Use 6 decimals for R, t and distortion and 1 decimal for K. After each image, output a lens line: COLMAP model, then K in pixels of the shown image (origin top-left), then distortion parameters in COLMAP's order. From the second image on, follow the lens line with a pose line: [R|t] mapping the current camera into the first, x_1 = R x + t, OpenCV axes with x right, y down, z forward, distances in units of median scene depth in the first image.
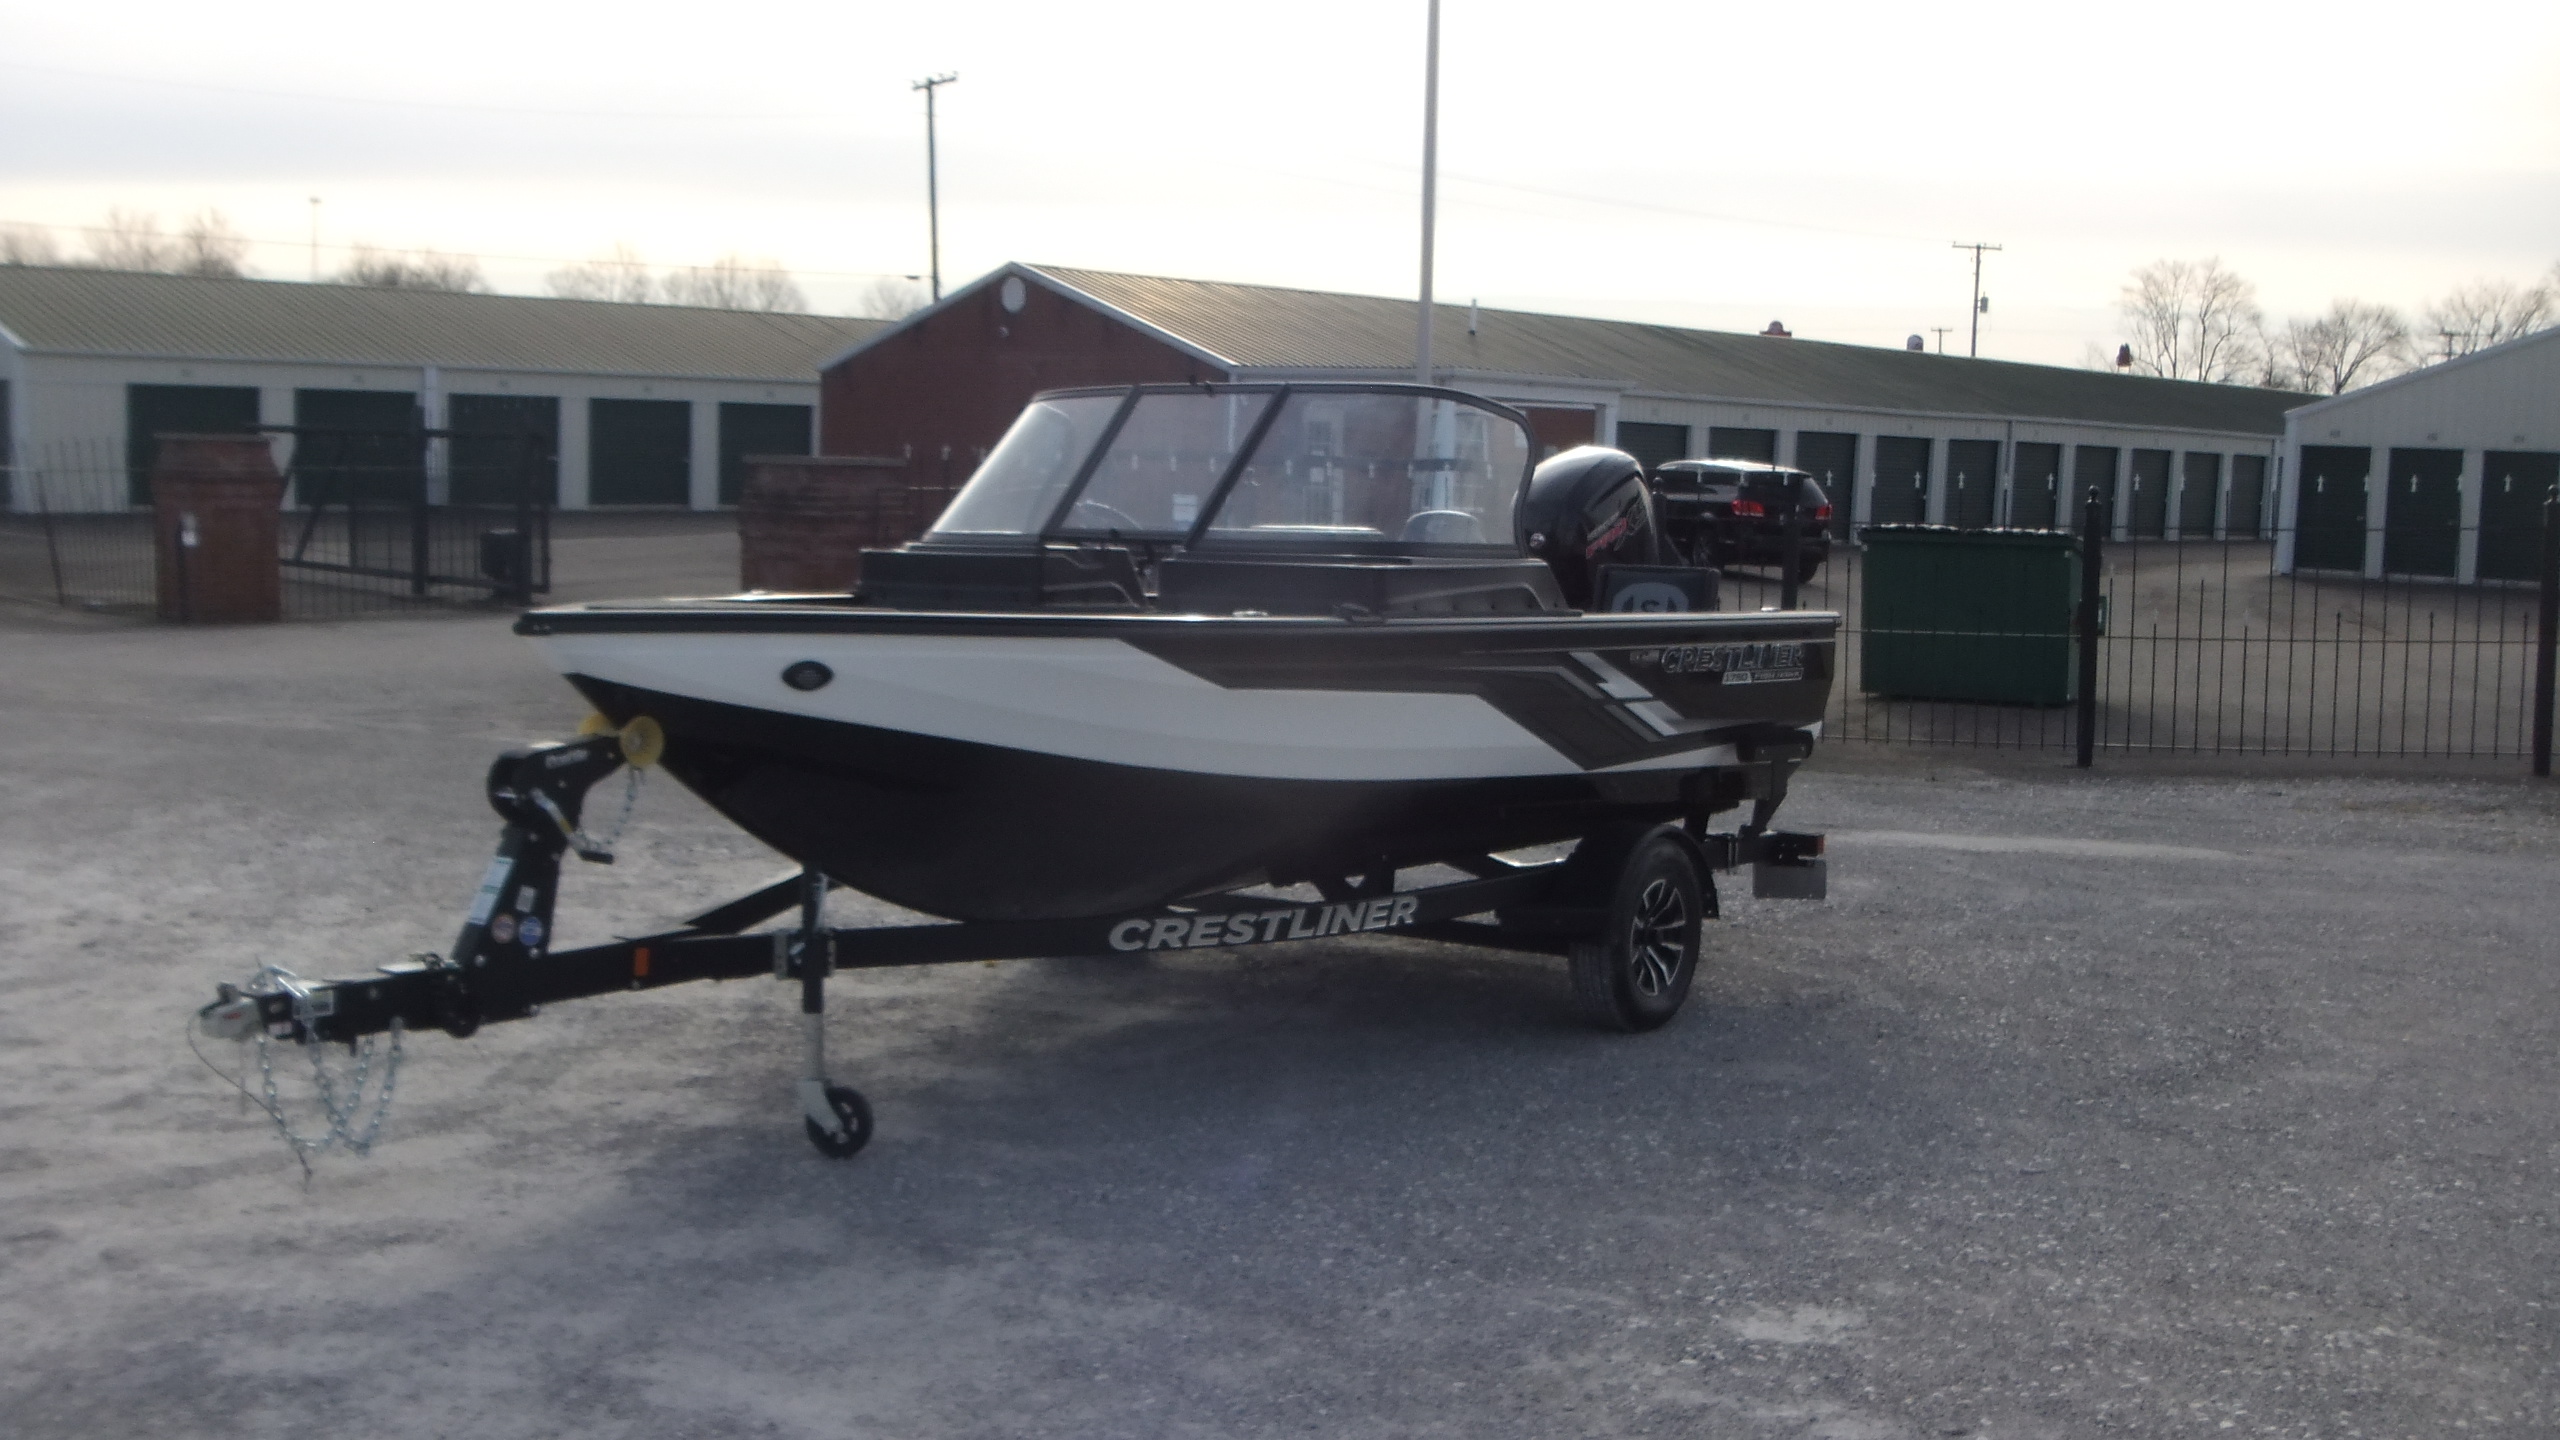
lens RADIAL K [[2671.5, 0, 1280.0], [0, 2671.5, 720.0], [0, 0, 1]] dist [-0.107421, 0.000158]
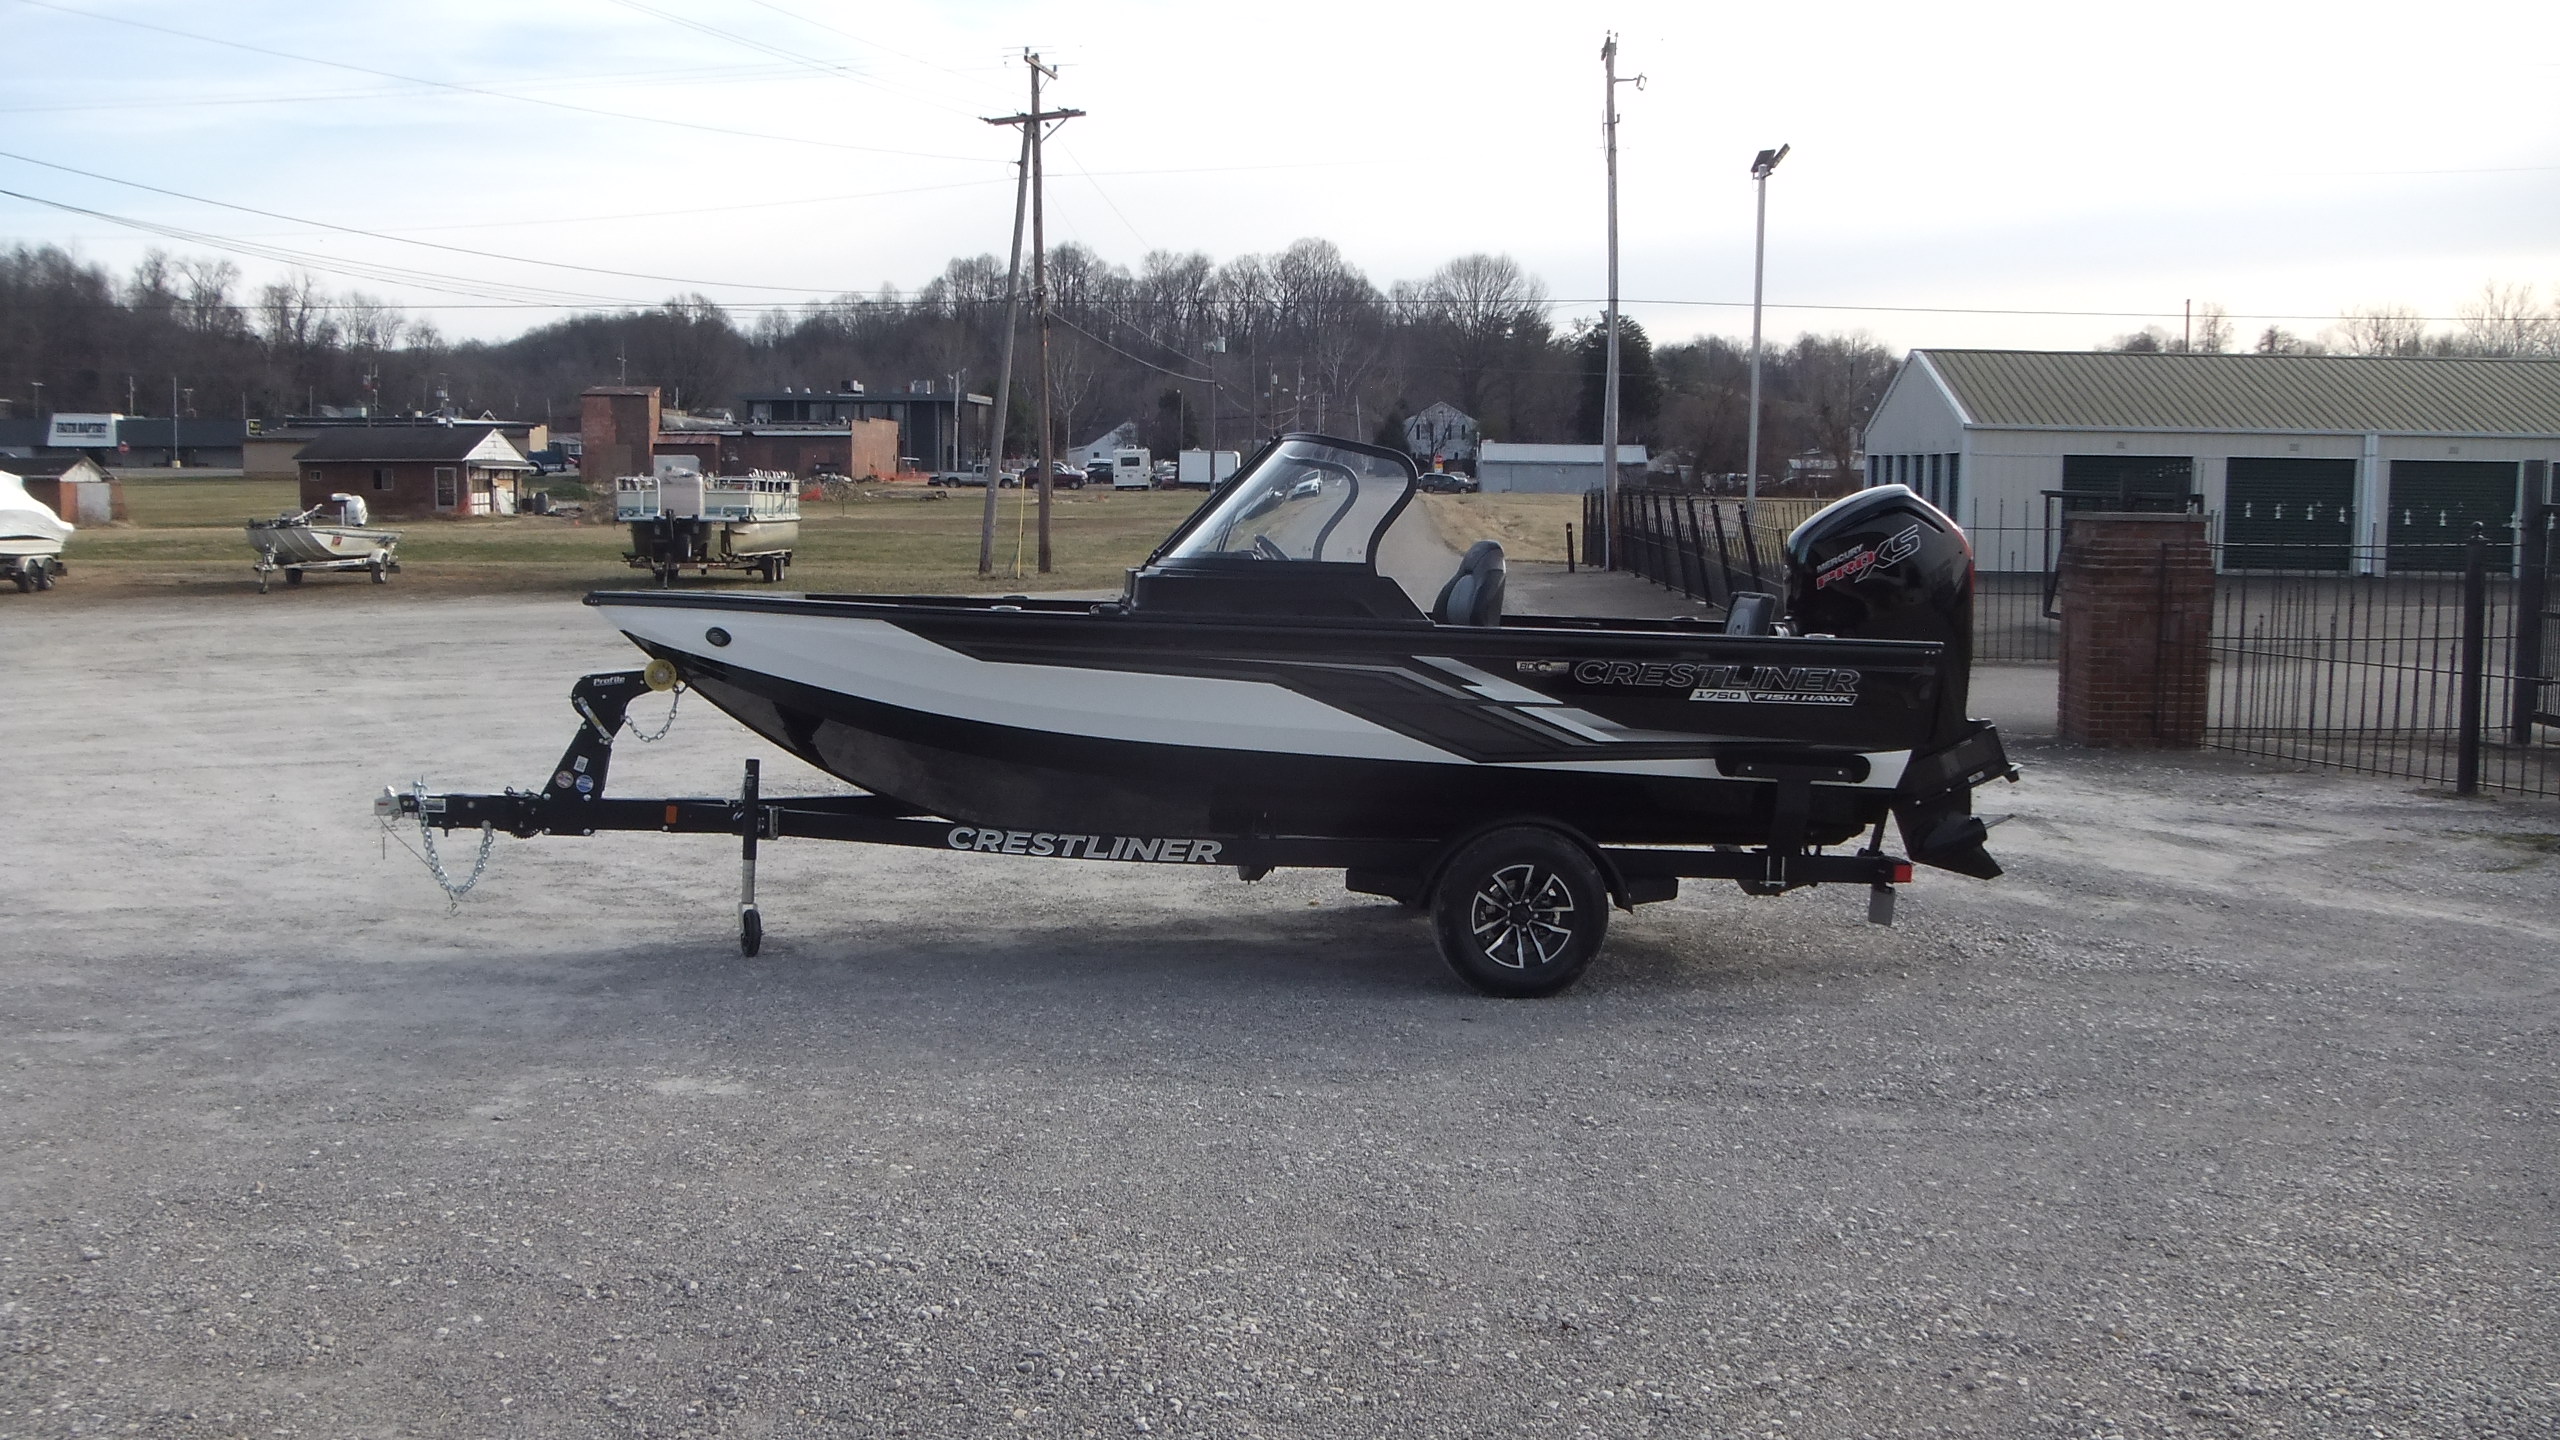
lens RADIAL K [[2671.5, 0, 1280.0], [0, 2671.5, 720.0], [0, 0, 1]] dist [-0.107421, 0.000158]
pose [[0.634147, 0.048003, -0.771721, 1.004371], [-0.069875, 0.997545, 0.004631, 0.001291], [0.770049, 0.050987, 0.635945, 0.216207]]
